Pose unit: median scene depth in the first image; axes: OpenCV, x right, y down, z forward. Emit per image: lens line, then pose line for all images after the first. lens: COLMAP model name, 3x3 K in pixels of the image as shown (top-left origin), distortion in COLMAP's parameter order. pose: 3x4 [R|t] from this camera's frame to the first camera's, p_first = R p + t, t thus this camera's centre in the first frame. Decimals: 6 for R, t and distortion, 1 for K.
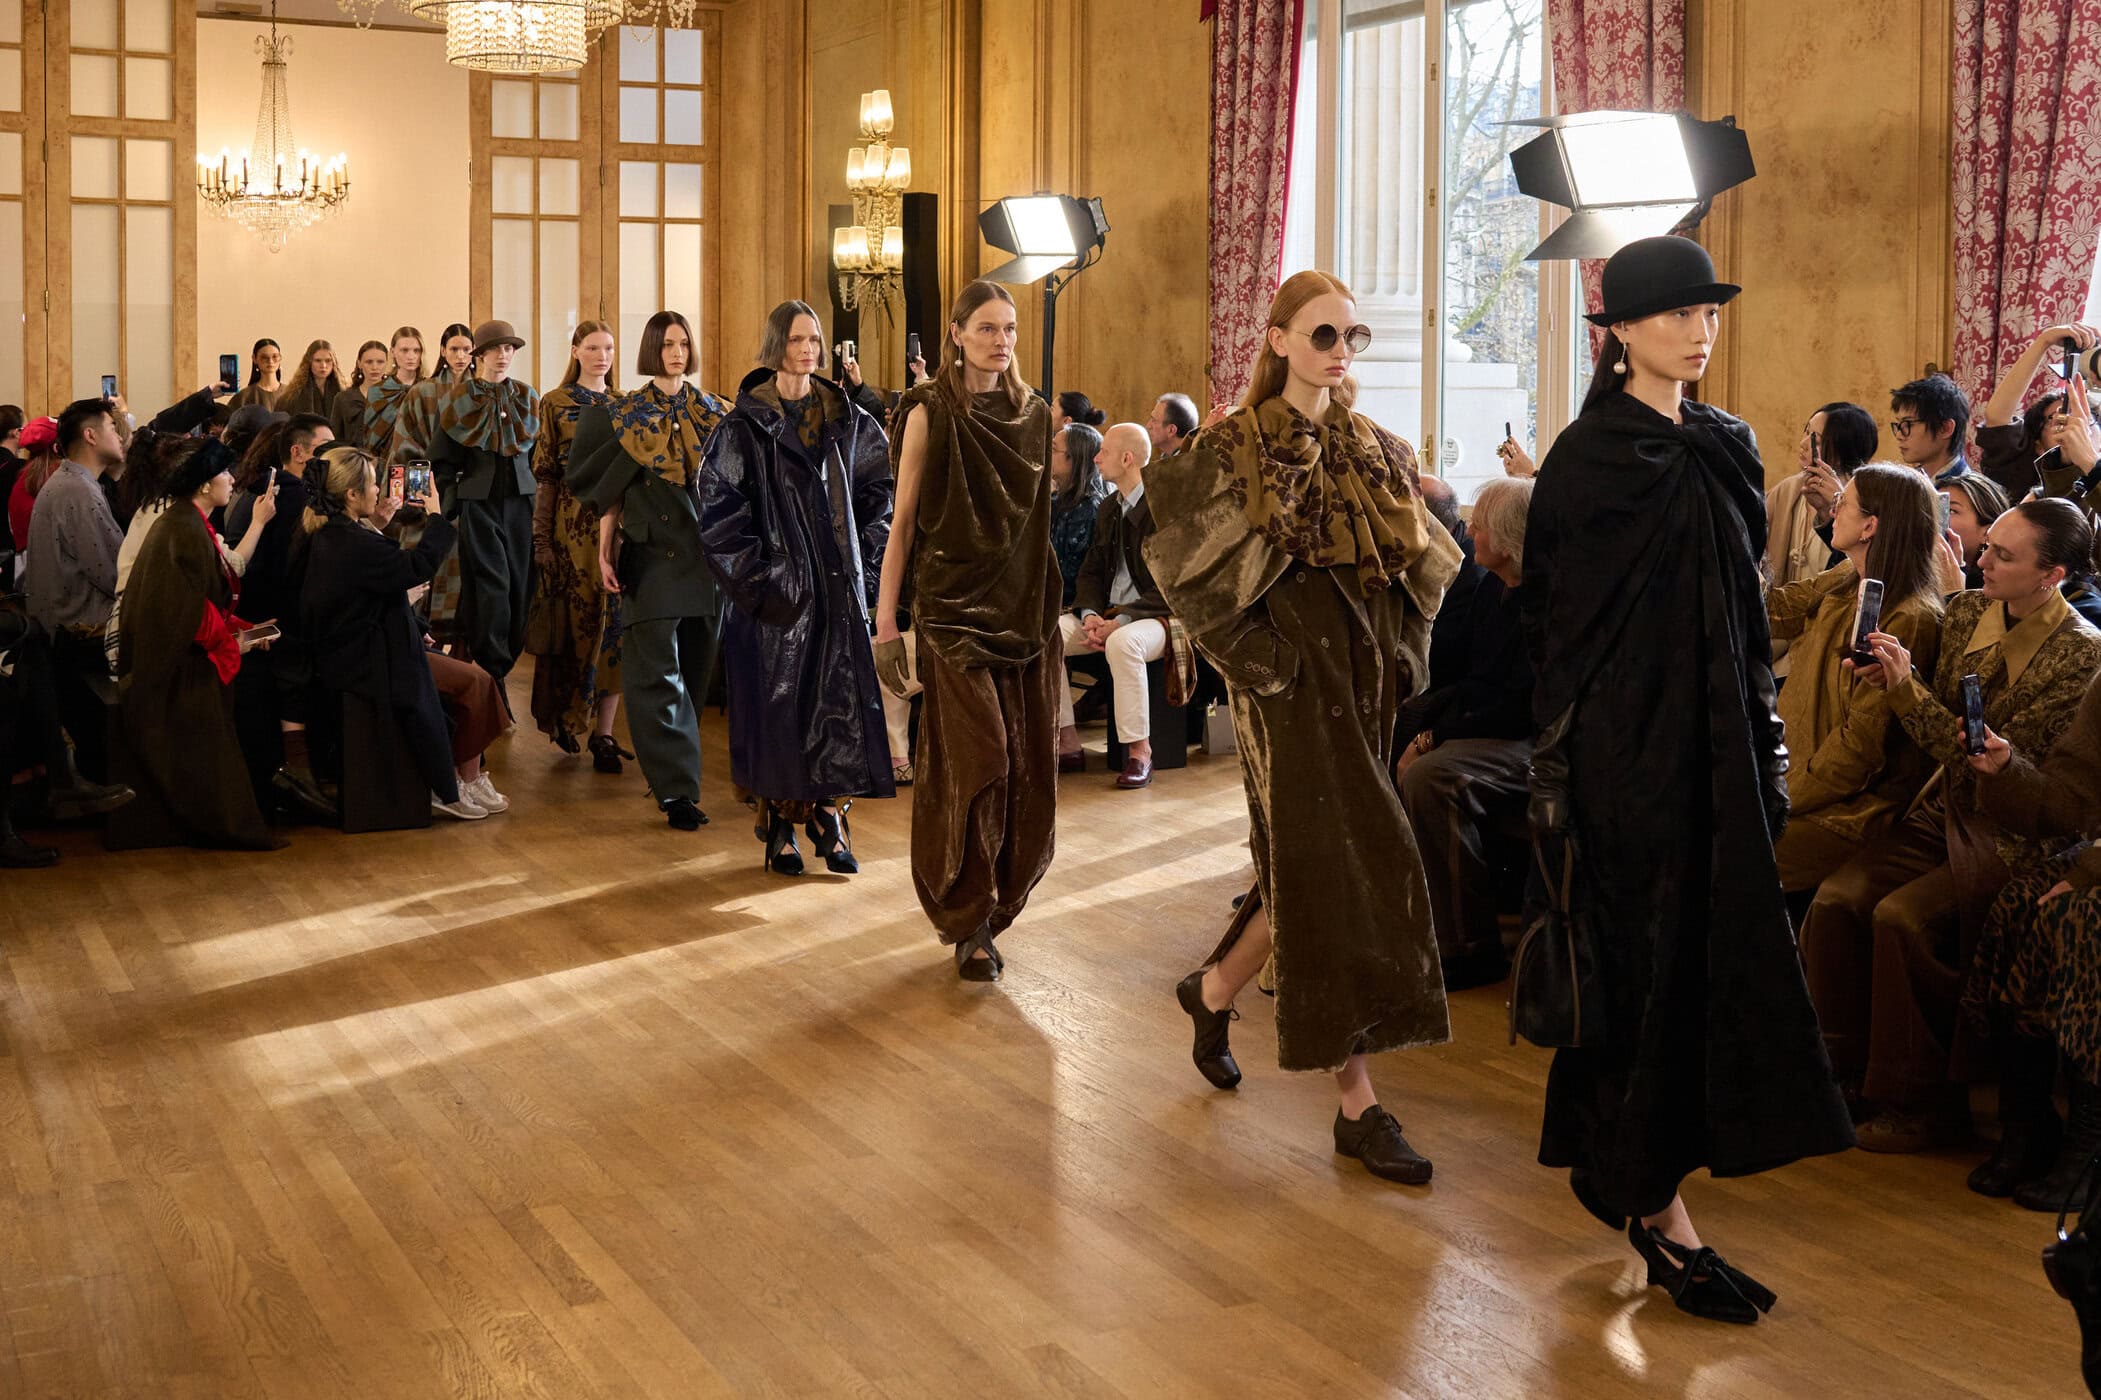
lens RADIAL K [[2420.1, 0, 1025.7], [0, 2420.1, 471.1], [0, 0, 1]] dist [-0.065132, 0.129050]
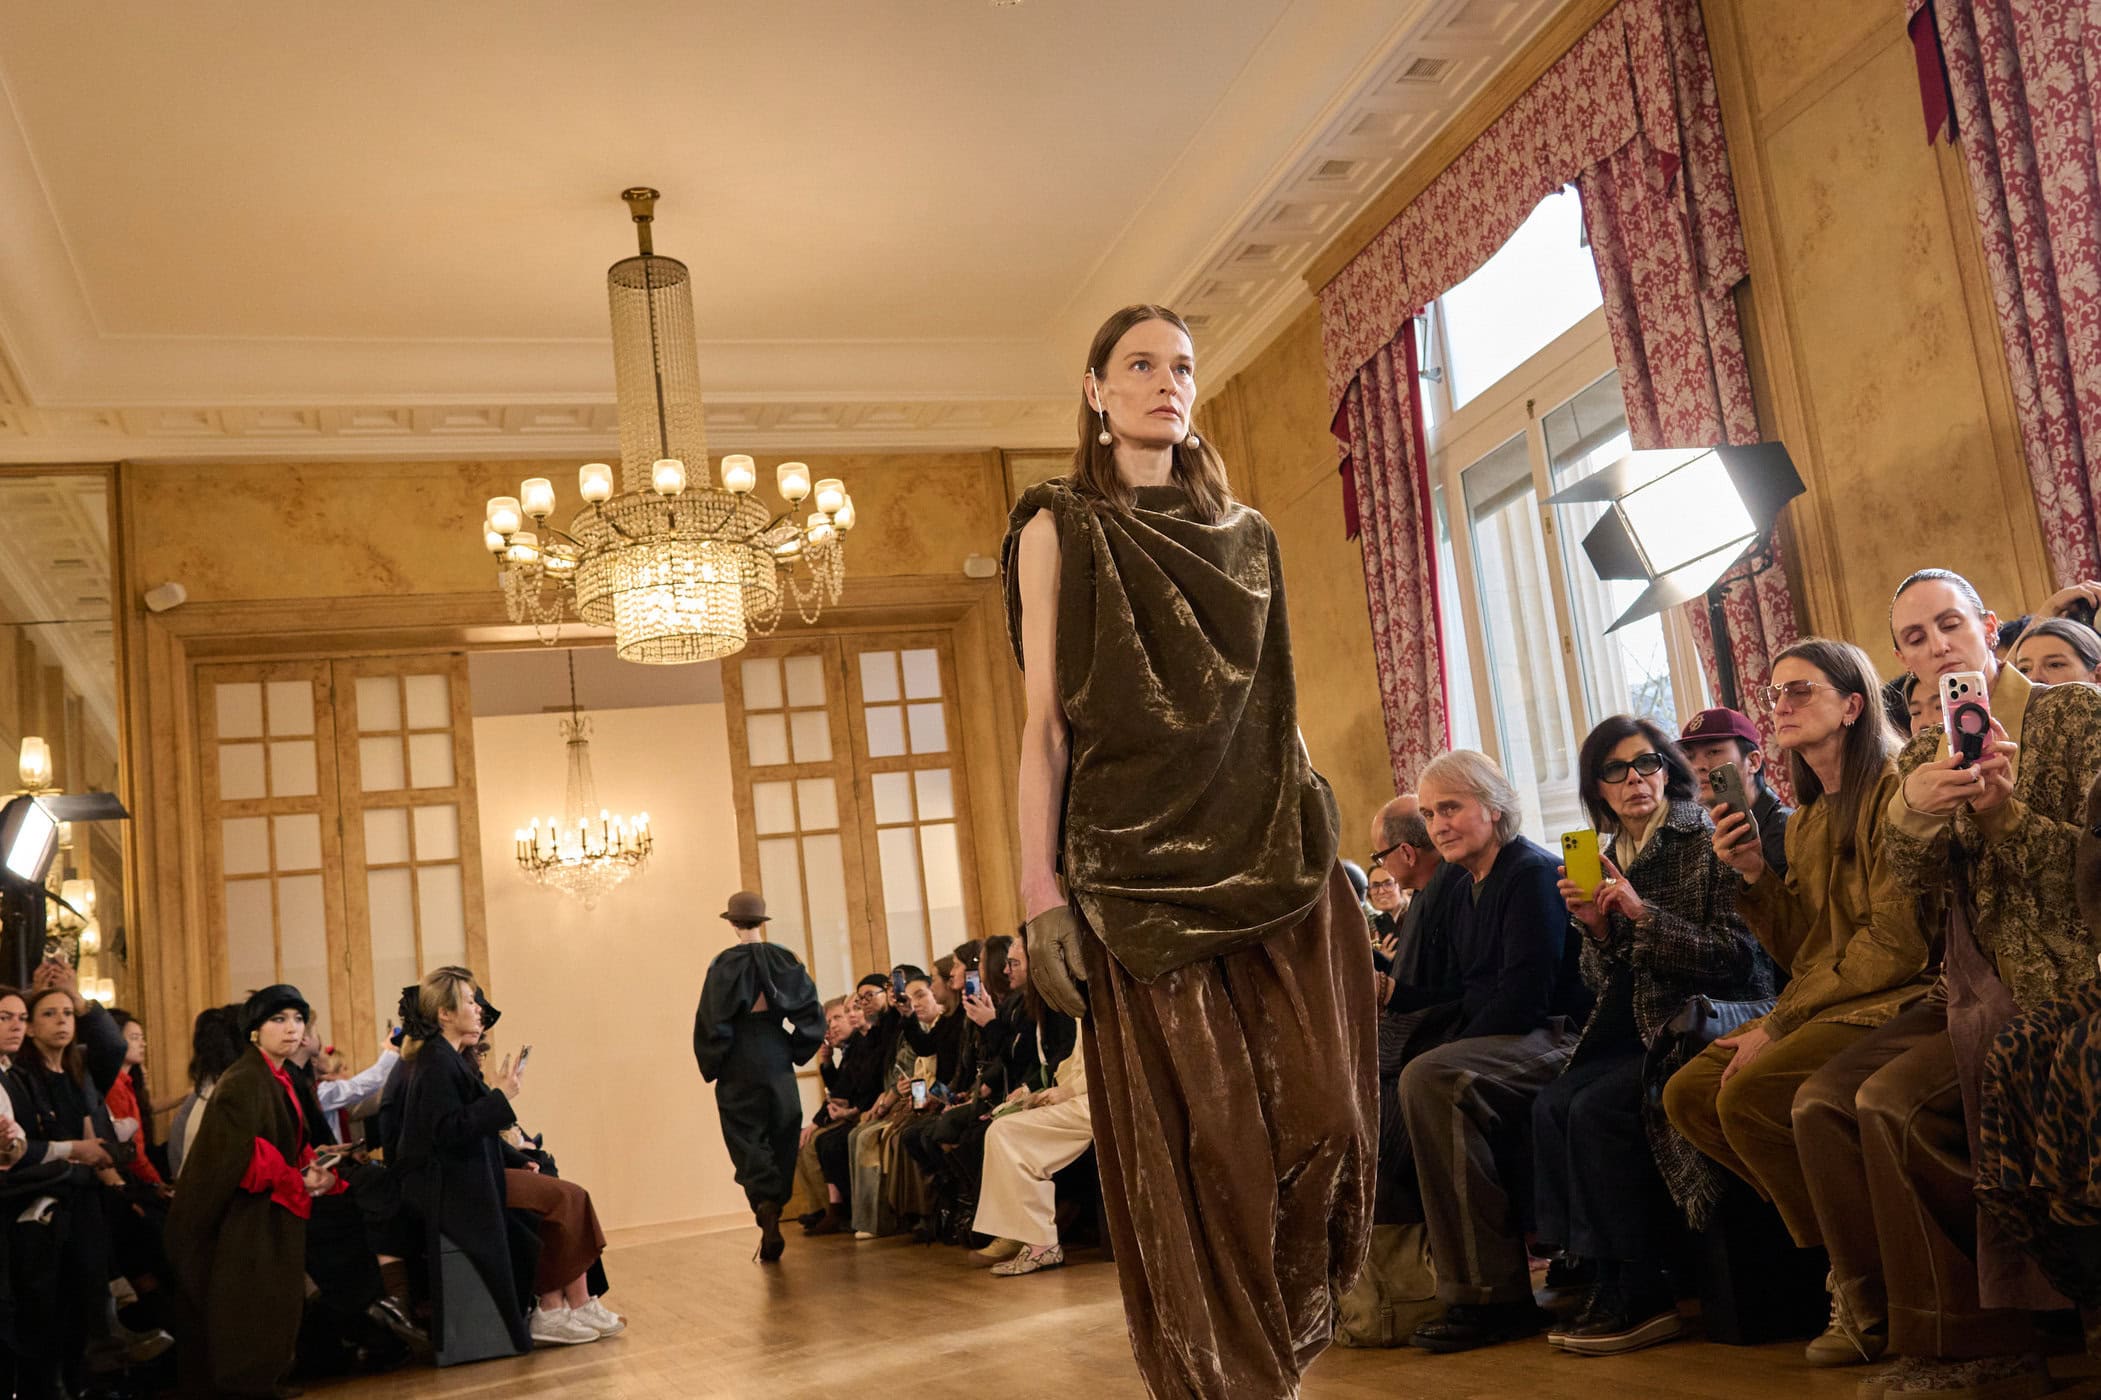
lens RADIAL K [[2089.7, 0, 1170.1], [0, 2089.7, 723.1], [0, 0, 1]] dist [0.006495, -0.016842]
pose [[0.982293, -0.150084, -0.112141, 0.081160], [0.125598, 0.971660, -0.200257, 0.060682], [0.139018, 0.182627, 0.973304, 0.107366]]
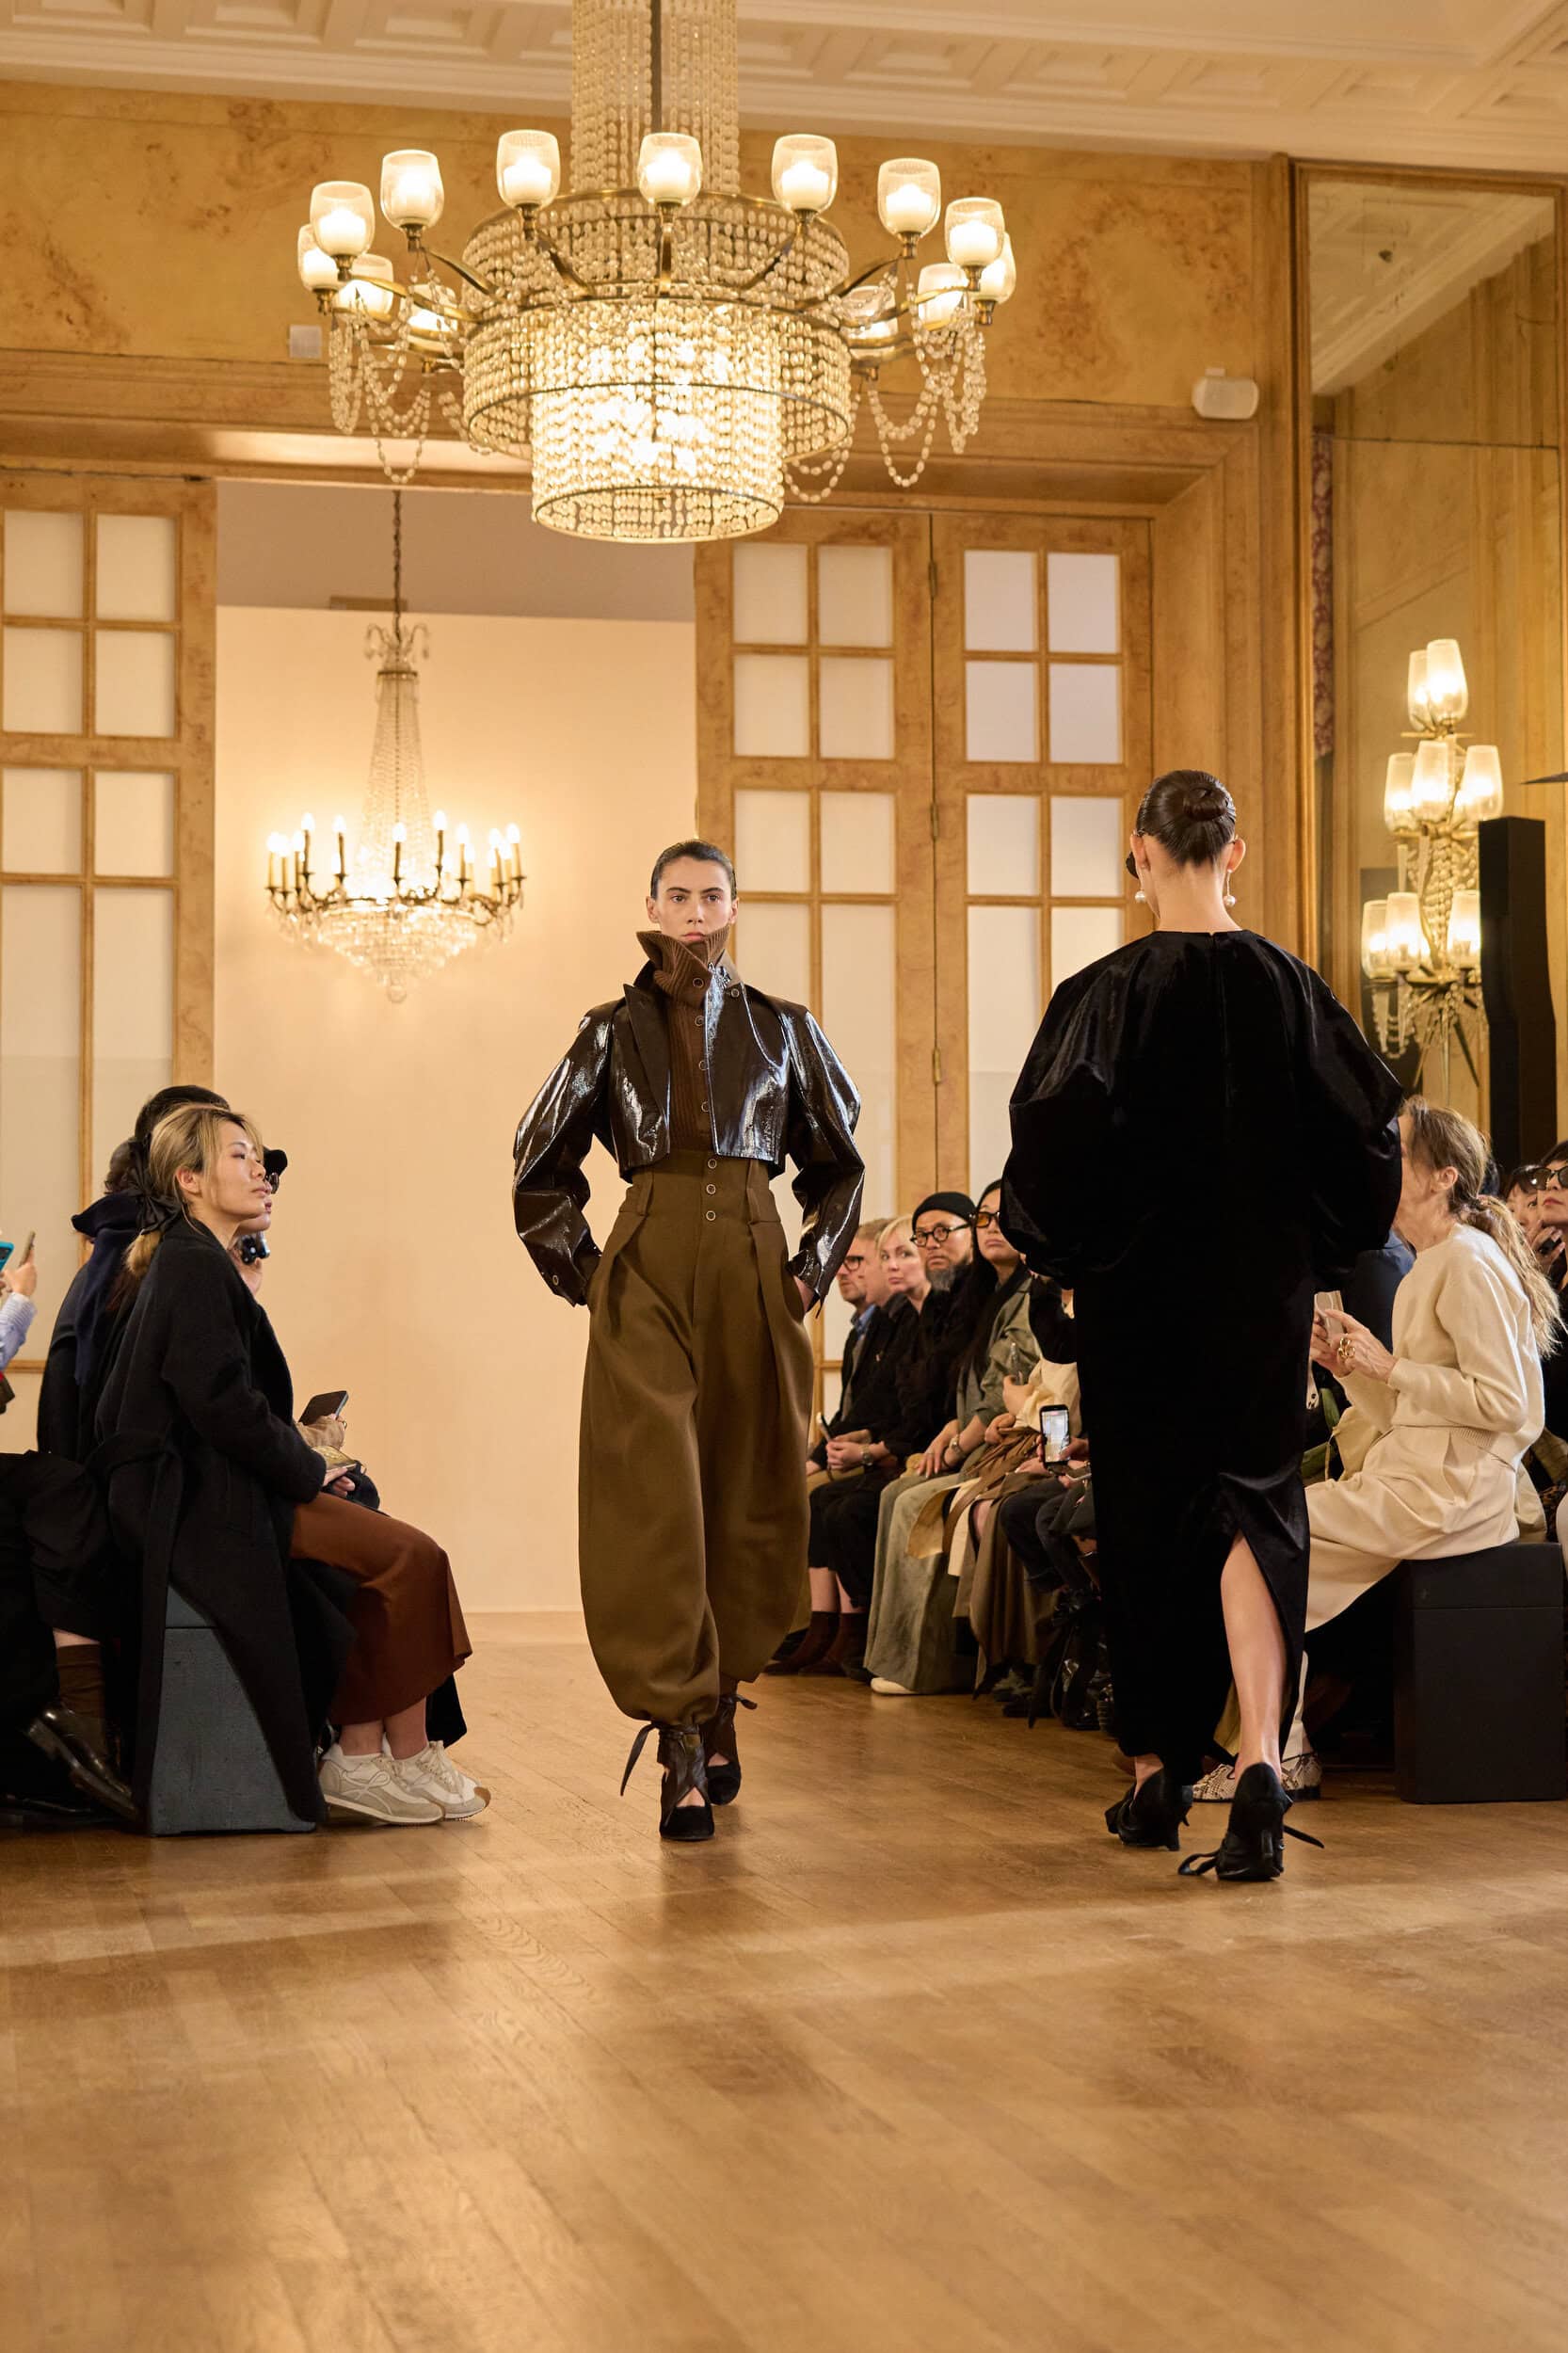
lens RADIAL K [[4186.4, 0, 911.5], [0, 4186.4, 1184.1], [0, 0, 1]] dist [-0.001394, 0.083097]
pose [[0.967791, -0.027402, -0.250261, 0.061210], [0.002886, 0.995201, -0.097806, 0.058370], [0.251740, 0.093934, 0.963226, 0.098272]]
